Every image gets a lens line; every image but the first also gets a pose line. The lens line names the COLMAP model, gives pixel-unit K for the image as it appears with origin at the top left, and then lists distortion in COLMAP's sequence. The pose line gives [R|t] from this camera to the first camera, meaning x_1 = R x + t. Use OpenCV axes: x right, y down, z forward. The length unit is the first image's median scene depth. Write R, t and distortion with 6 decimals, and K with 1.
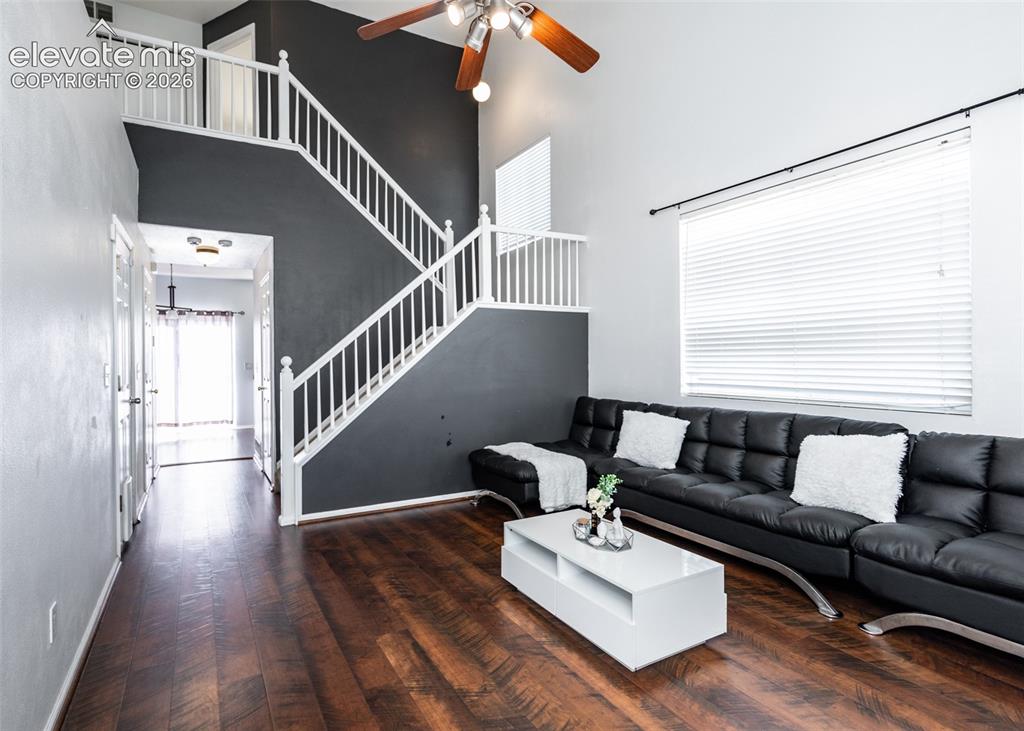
lens RADIAL K [[513.3, 0, 472.0], [0, 513.3, 365.1], [0, 0, 1]] dist [0.030788, -0.000120]
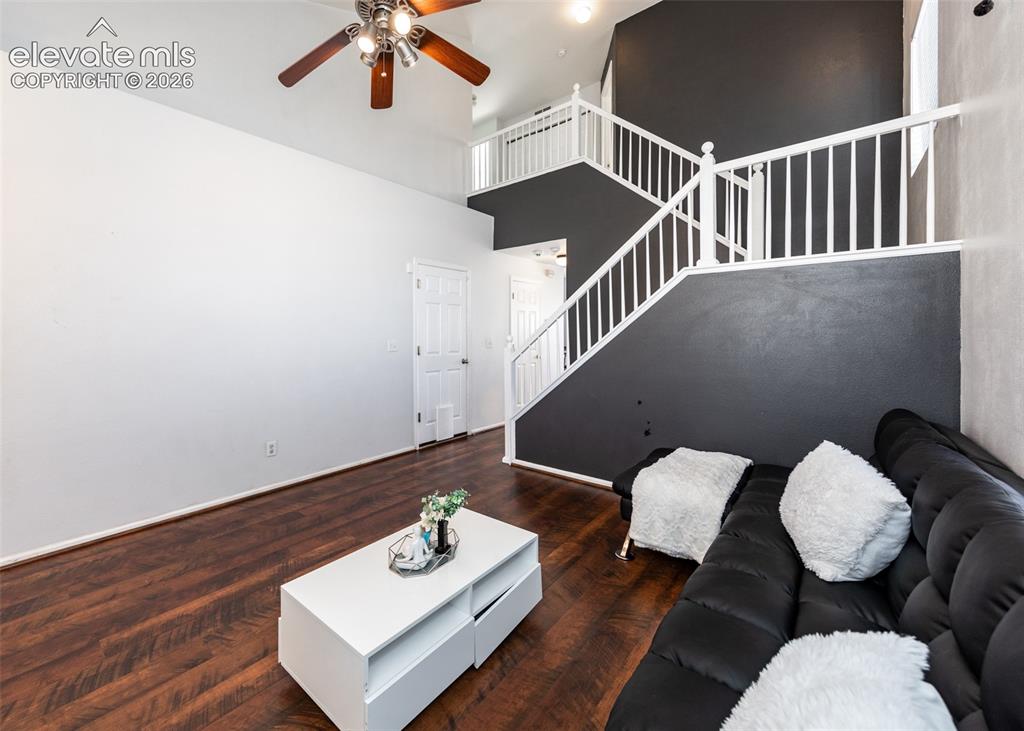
lens RADIAL K [[417.6, 0, 476.8], [0, 417.6, 336.0], [0, 0, 1]] dist [0.001140, -0.000039]
pose [[0.366559, 0.008274, -0.930358, 0.590233], [-0.012807, 0.999911, 0.003847, -0.015180], [0.930307, 0.010505, 0.366632, 0.533340]]
